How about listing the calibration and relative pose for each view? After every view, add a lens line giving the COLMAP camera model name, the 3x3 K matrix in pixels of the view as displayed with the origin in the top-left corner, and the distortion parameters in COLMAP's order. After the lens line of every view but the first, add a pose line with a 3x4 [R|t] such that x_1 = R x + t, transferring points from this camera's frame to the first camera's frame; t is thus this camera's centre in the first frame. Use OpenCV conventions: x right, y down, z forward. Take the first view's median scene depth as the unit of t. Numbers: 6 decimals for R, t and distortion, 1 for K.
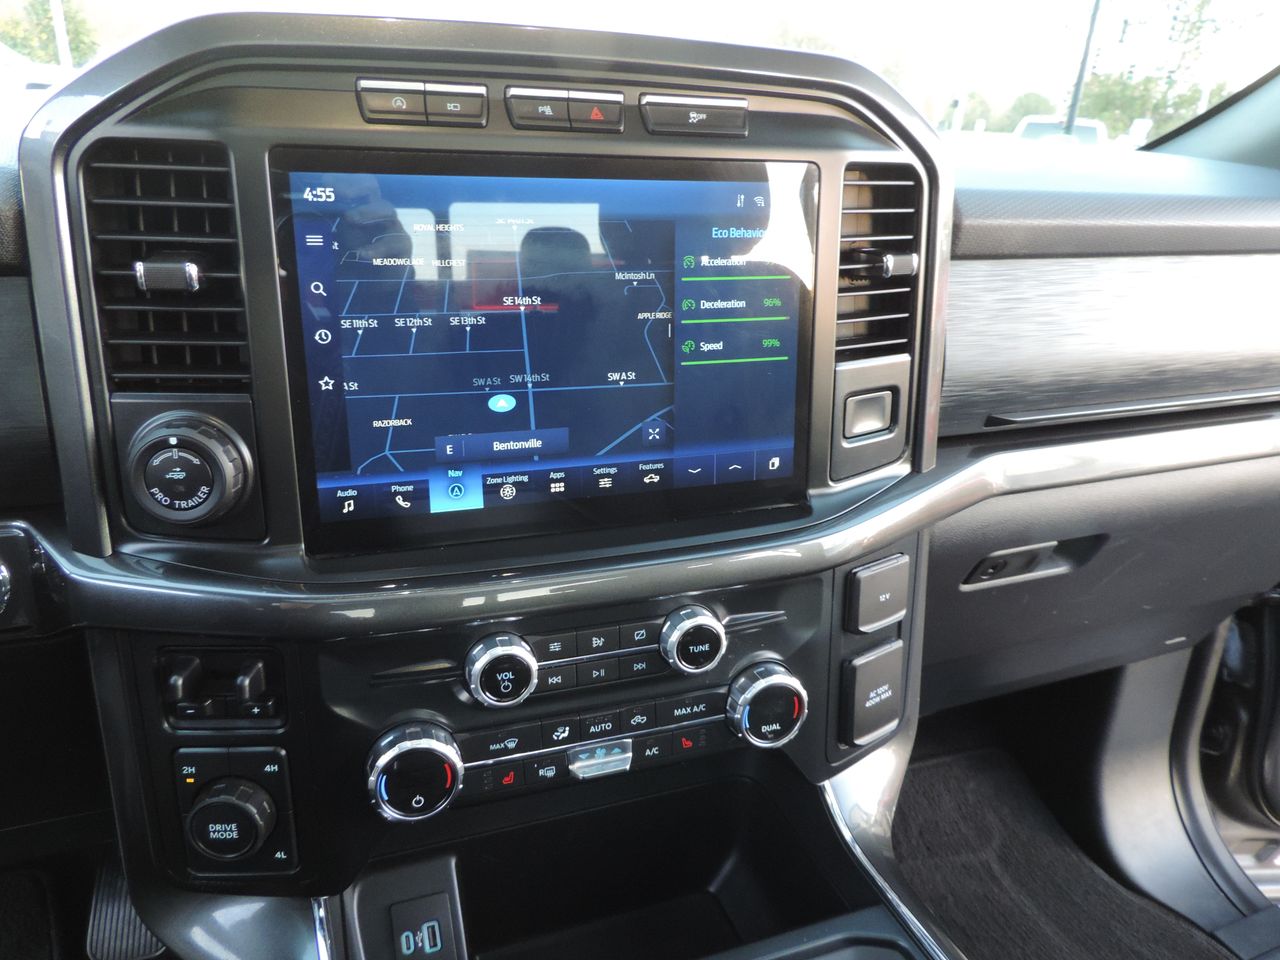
lens RADIAL K [[895.3, 0, 635.1], [0, 895.3, 488.8], [0, 0, 1]] dist [-0.024217, 0.004840]
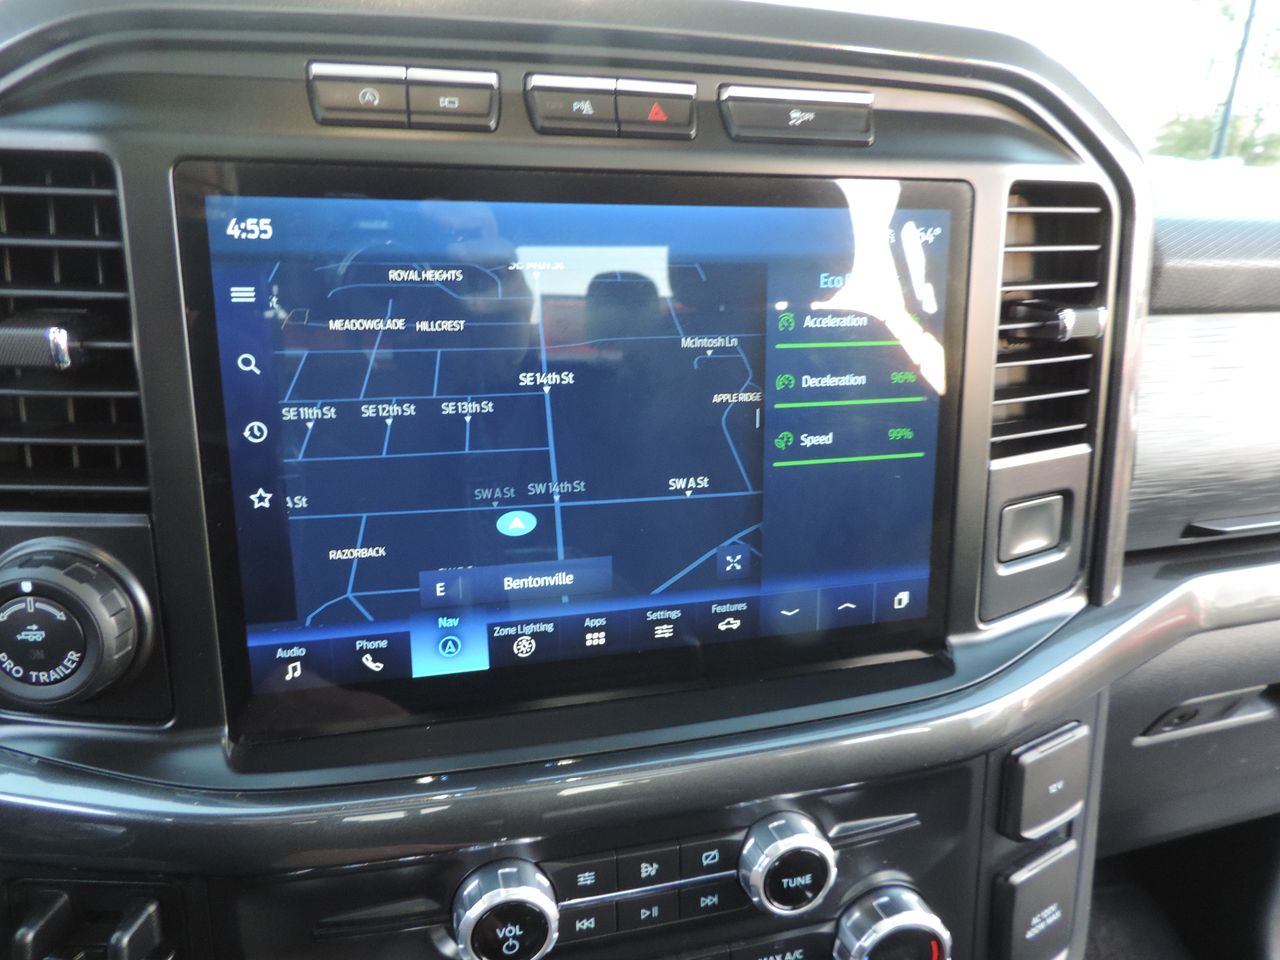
lens RADIAL K [[889.0, 0, 633.6], [0, 889.0, 480.1], [0, 0, 1]] dist [-0.012019, -0.001029]
pose [[0.997104, 0.011985, -0.075103, -0.005124], [-0.016077, 0.998405, -0.054126, -0.083785], [0.074335, 0.055177, 0.995706, 0.282084]]
